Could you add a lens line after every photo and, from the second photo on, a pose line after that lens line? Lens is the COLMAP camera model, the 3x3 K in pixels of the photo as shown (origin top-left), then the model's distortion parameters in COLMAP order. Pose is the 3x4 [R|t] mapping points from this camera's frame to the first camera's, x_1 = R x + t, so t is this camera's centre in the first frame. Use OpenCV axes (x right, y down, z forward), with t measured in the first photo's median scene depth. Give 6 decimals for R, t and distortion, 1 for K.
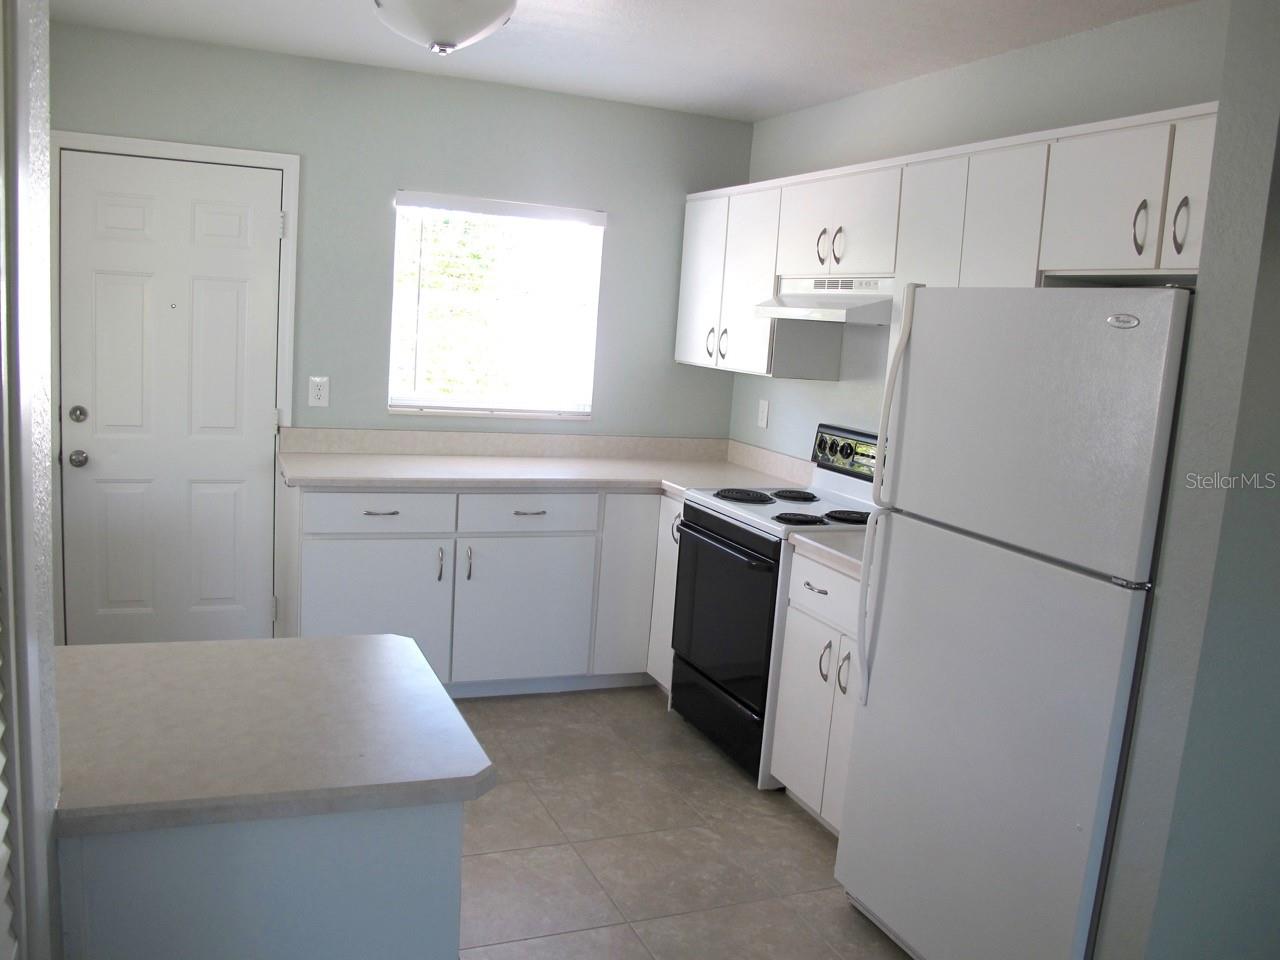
lens RADIAL K [[1074.6, 0, 640.0], [0, 1074.6, 480.0], [0, 0, 1]] dist [-0.148128, 0.133703]
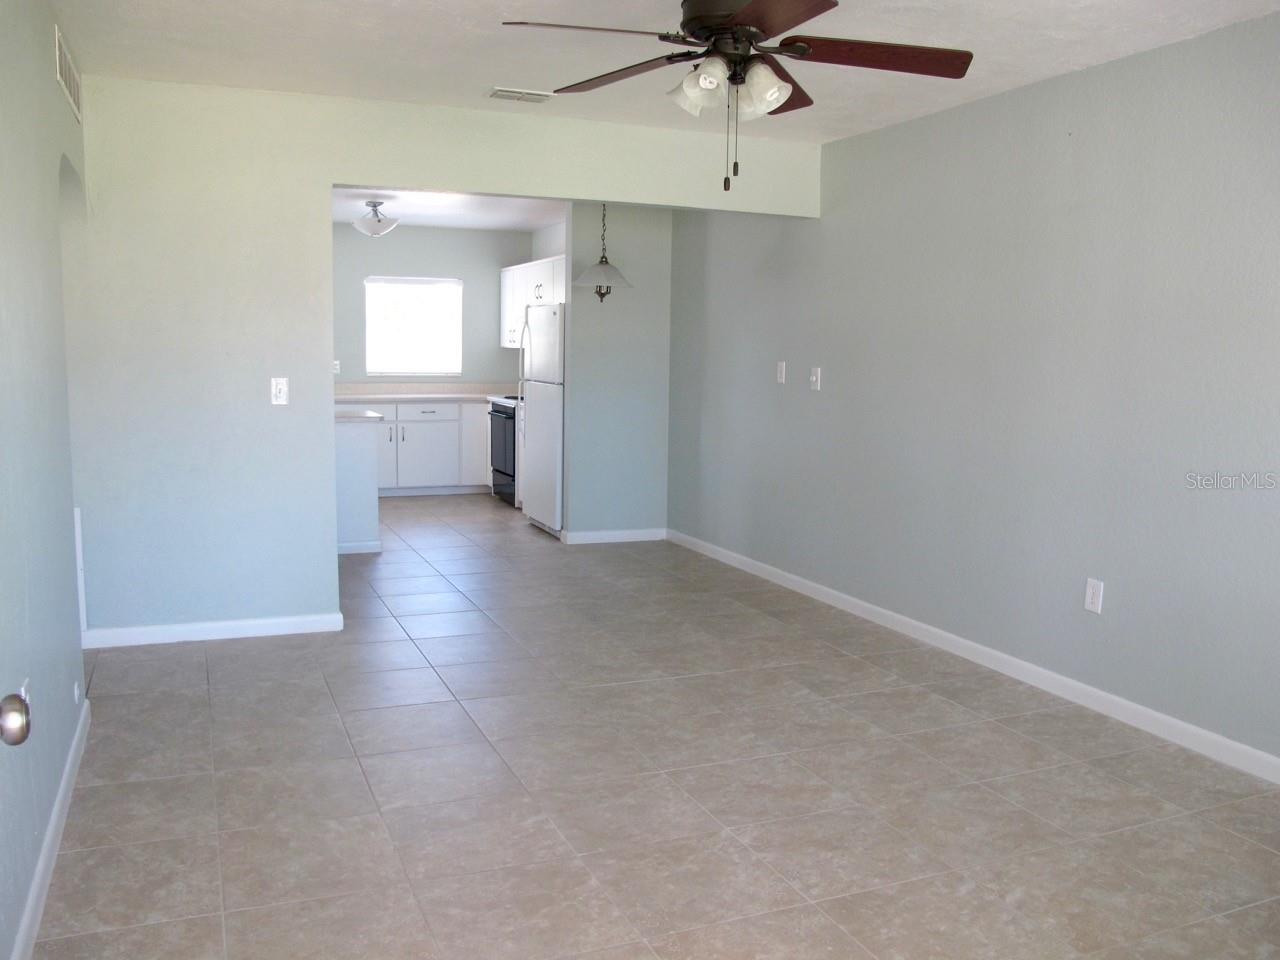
lens RADIAL K [[1074.6, 0, 640.0], [0, 1074.6, 480.0], [0, 0, 1]] dist [-0.148128, 0.133703]
pose [[0.998775, -0.049477, 0.000754, 0.344573], [0.049479, 0.998416, -0.026773, 0.261187], [0.000572, 0.026778, 0.999641, -1.305174]]
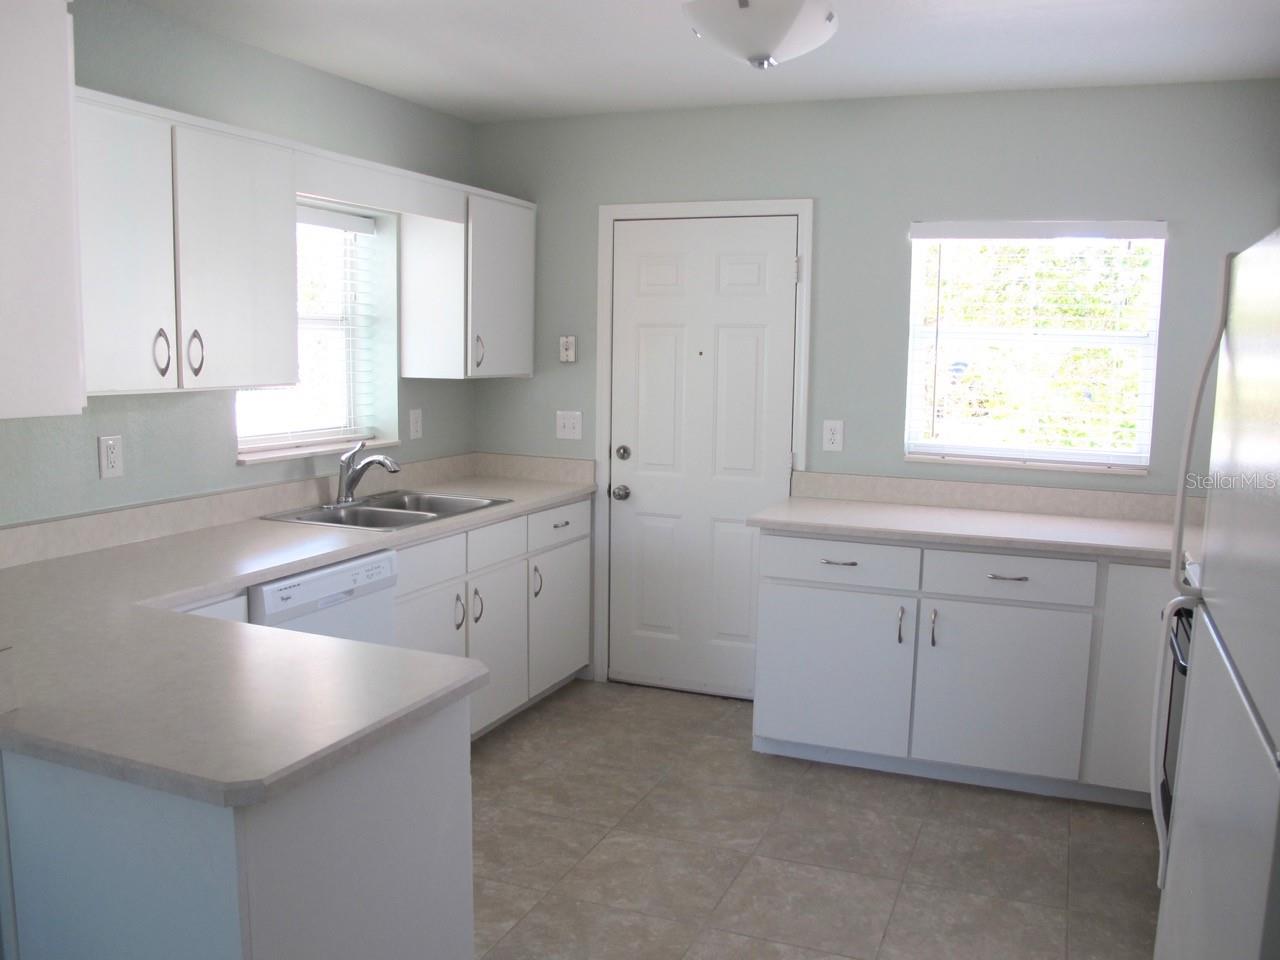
lens RADIAL K [[1074.6, 0, 640.0], [0, 1074.6, 480.0], [0, 0, 1]] dist [-0.148128, 0.133703]
pose [[0.713601, 0.030951, -0.699868, 0.274032], [-0.071129, 0.997062, -0.028431, -0.002323], [0.696932, 0.070069, 0.713706, 0.184844]]
